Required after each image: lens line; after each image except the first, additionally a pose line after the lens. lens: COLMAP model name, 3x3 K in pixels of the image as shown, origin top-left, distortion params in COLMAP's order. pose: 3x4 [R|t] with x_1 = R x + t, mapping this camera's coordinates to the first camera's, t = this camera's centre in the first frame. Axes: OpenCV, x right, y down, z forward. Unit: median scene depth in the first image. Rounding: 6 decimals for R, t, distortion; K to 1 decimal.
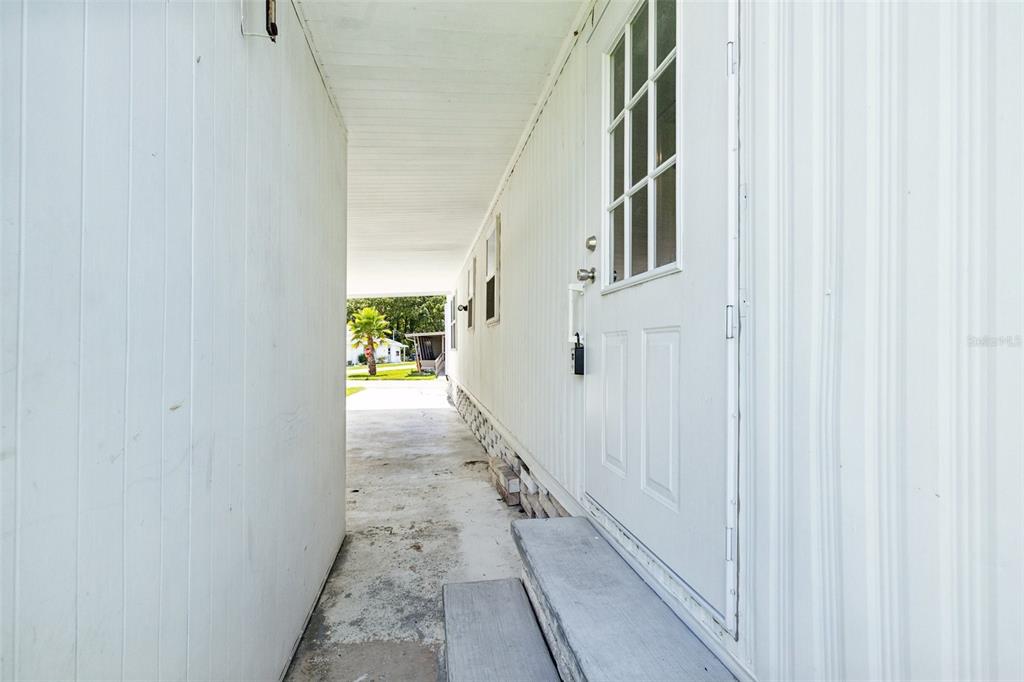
lens RADIAL K [[446.8, 0, 510.9], [0, 446.8, 341.7], [0, 0, 1]] dist [0.004725, -0.001822]
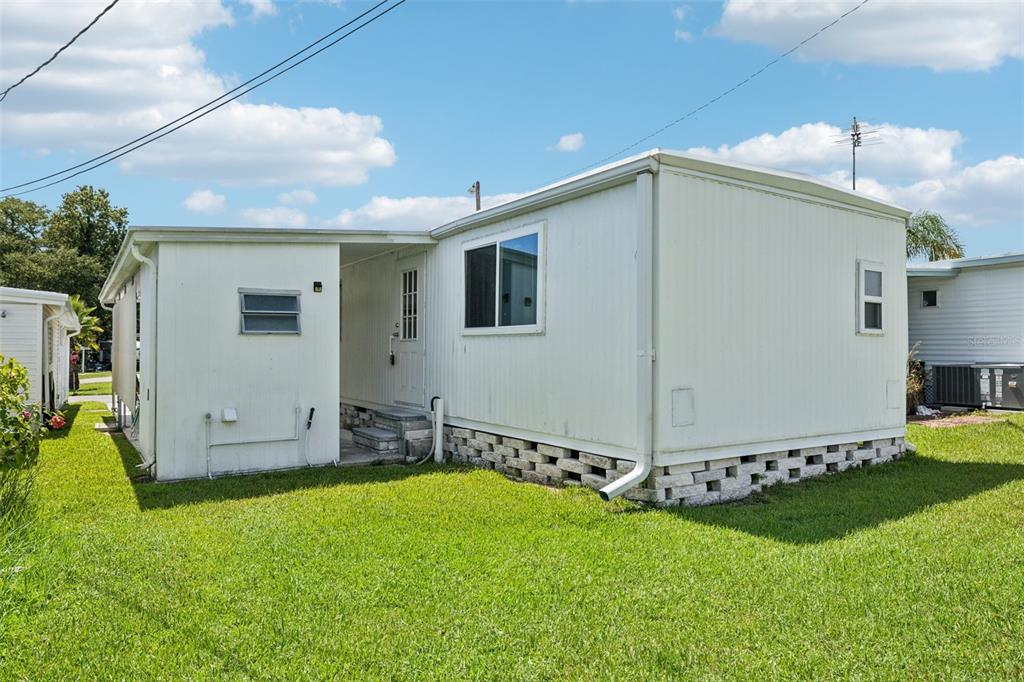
lens RADIAL K [[645.8, 0, 513.4], [0, 645.8, 342.2], [0, 0, 1]] dist [-0.005864, 0.002106]
pose [[0.922993, 0.007416, 0.384746, -0.053711], [-0.007588, 0.999971, -0.001072, -0.005699], [-0.384742, -0.001930, 0.923022, -0.232708]]
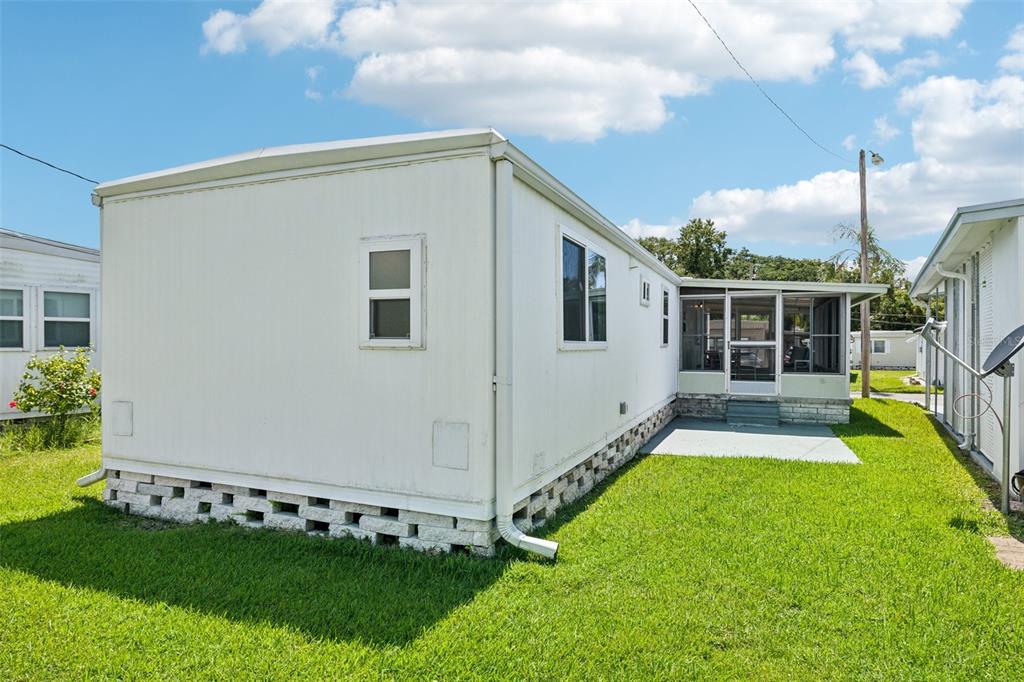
lens RADIAL K [[581.5, 0, 522.3], [0, 581.5, 350.5], [0, 0, 1]] dist [0.001934, -0.002548]
pose [[0.847551, 0.008934, -0.530639, 0.229573], [0.001600, 0.999811, 0.019388, -0.011206], [0.530712, -0.017282, 0.847376, -0.173425]]
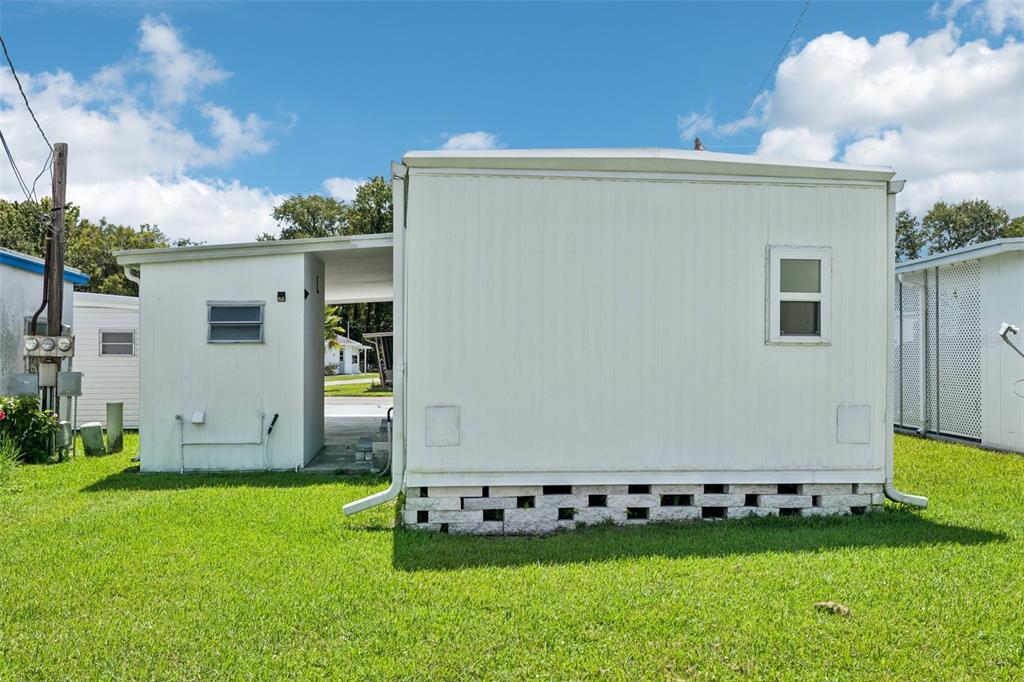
lens RADIAL K [[821.4, 0, 505.4], [0, 821.4, 344.0], [0, 0, 1]] dist [-0.002581, 0.000821]
pose [[0.997620, 0.003725, -0.068850, 0.079114], [-0.003195, 0.999964, 0.007815, -0.010625], [0.068877, -0.007576, 0.997596, -0.290959]]
